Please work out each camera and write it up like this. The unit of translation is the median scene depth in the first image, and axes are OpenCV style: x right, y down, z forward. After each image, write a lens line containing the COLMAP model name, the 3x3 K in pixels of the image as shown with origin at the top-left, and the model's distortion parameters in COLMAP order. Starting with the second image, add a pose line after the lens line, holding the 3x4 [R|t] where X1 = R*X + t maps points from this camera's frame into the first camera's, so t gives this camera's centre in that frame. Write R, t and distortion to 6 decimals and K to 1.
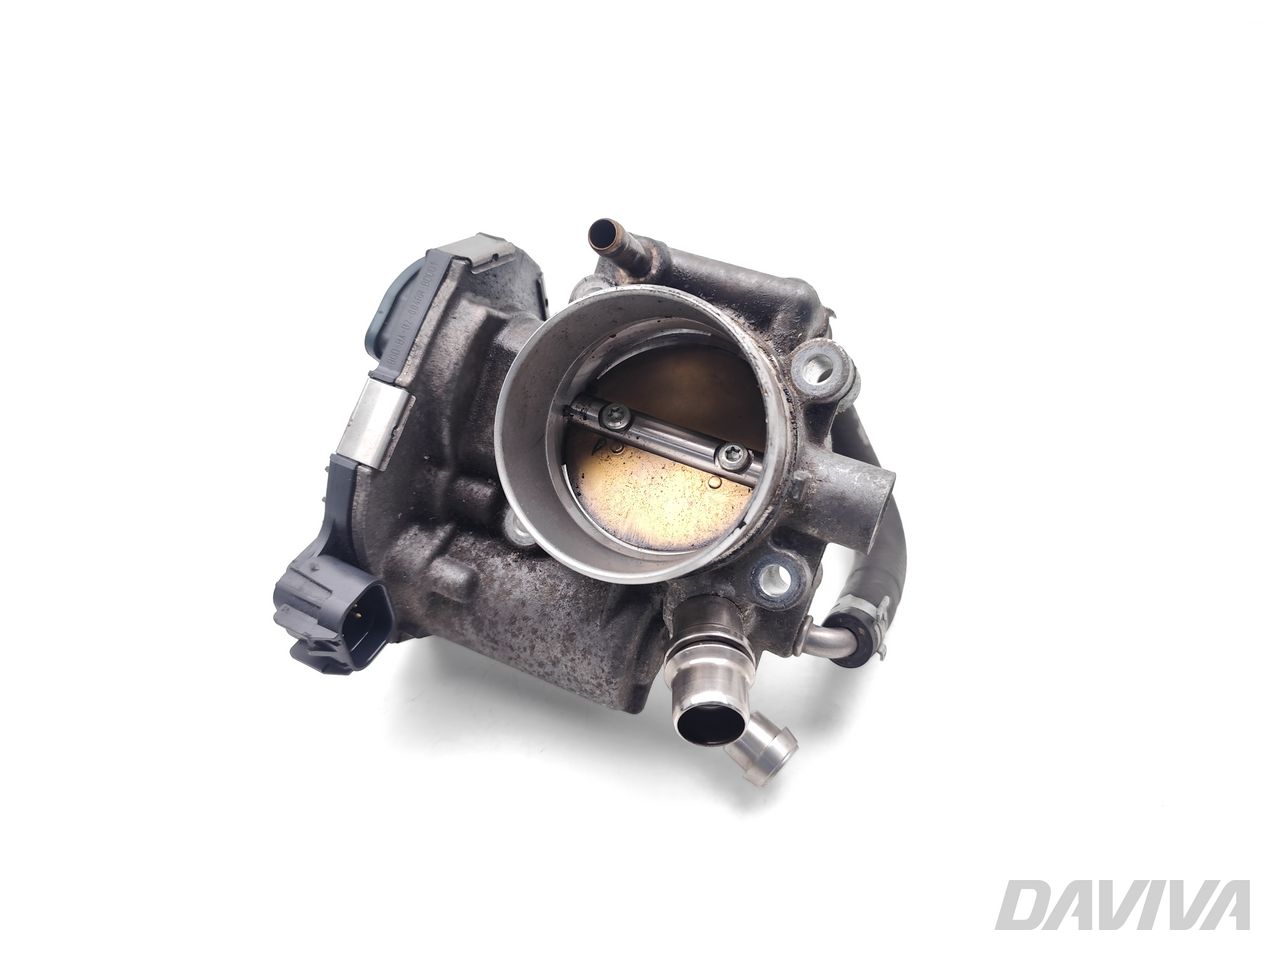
lens RADIAL K [[862.6, 0, 633.1], [0, 862.6, 477.8], [0, 0, 1]] dist [-0.002282, -0.001181]
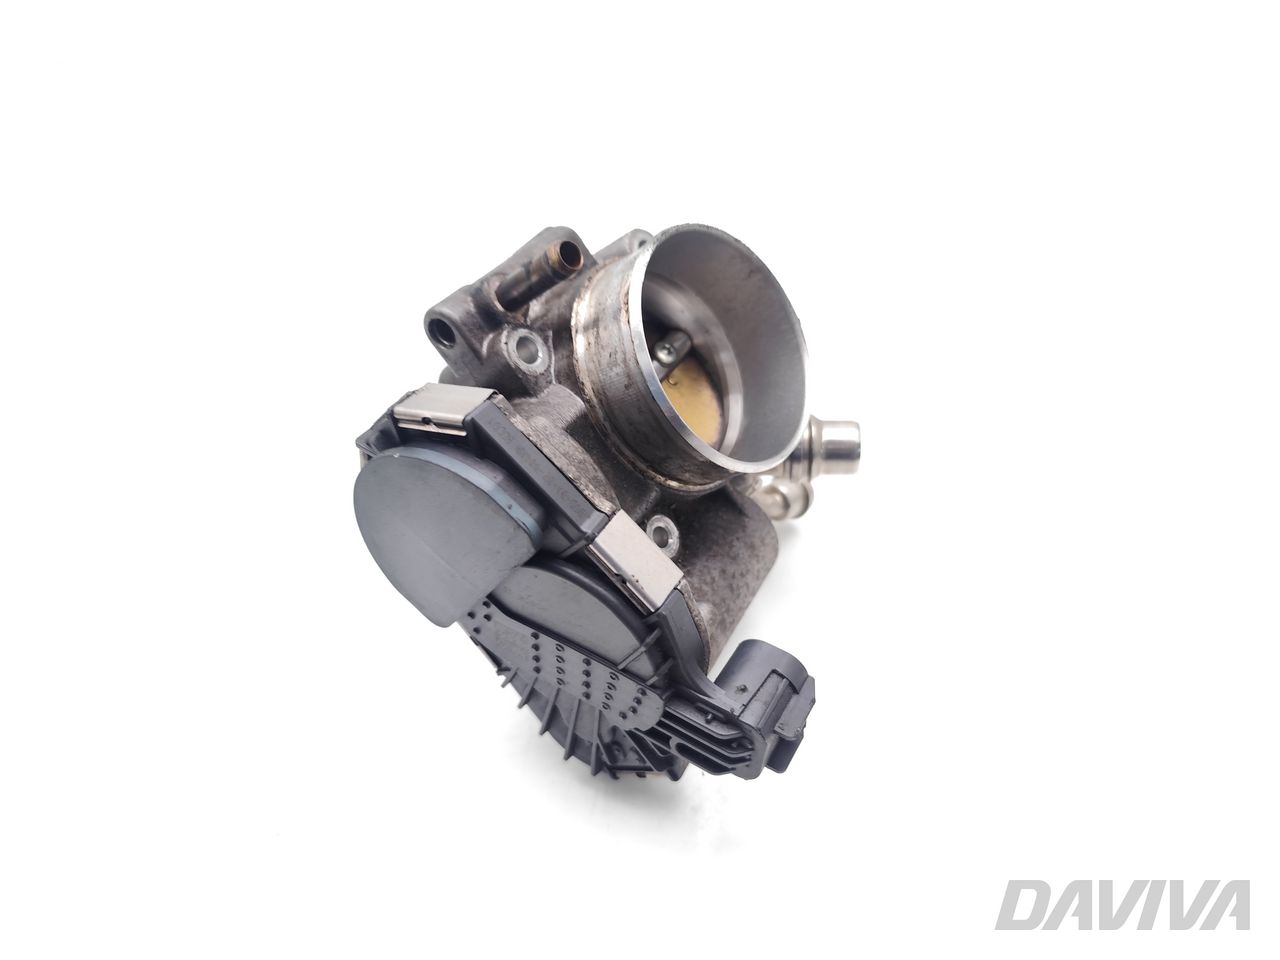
lens RADIAL K [[862.6, 0, 638.9], [0, 862.6, 479.3], [0, 0, 1]] dist [-0.002282, -0.001181]
pose [[0.081333, -0.692036, 0.717266, -0.837308], [0.678827, 0.565394, 0.468533, -0.498389], [-0.729780, 0.448793, 0.515758, 0.483772]]
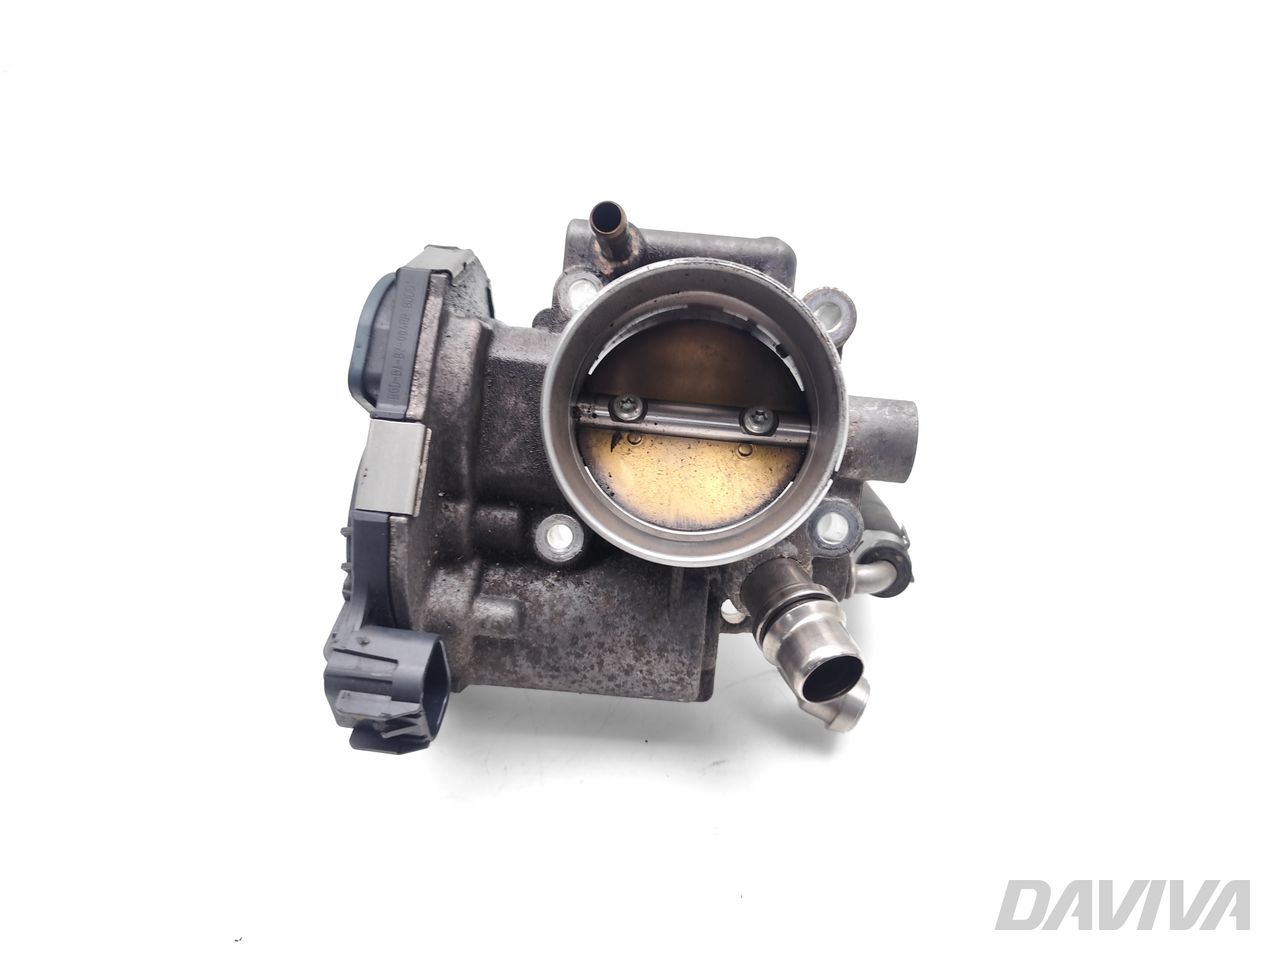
lens RADIAL K [[862.6, 0, 641.7], [0, 862.6, 483.4], [0, 0, 1]] dist [-0.002282, -0.001181]
pose [[0.940507, -0.228510, 0.251455, -0.273408], [0.228105, 0.973138, 0.031170, -0.015155], [-0.251822, 0.028043, 0.967367, 0.066241]]
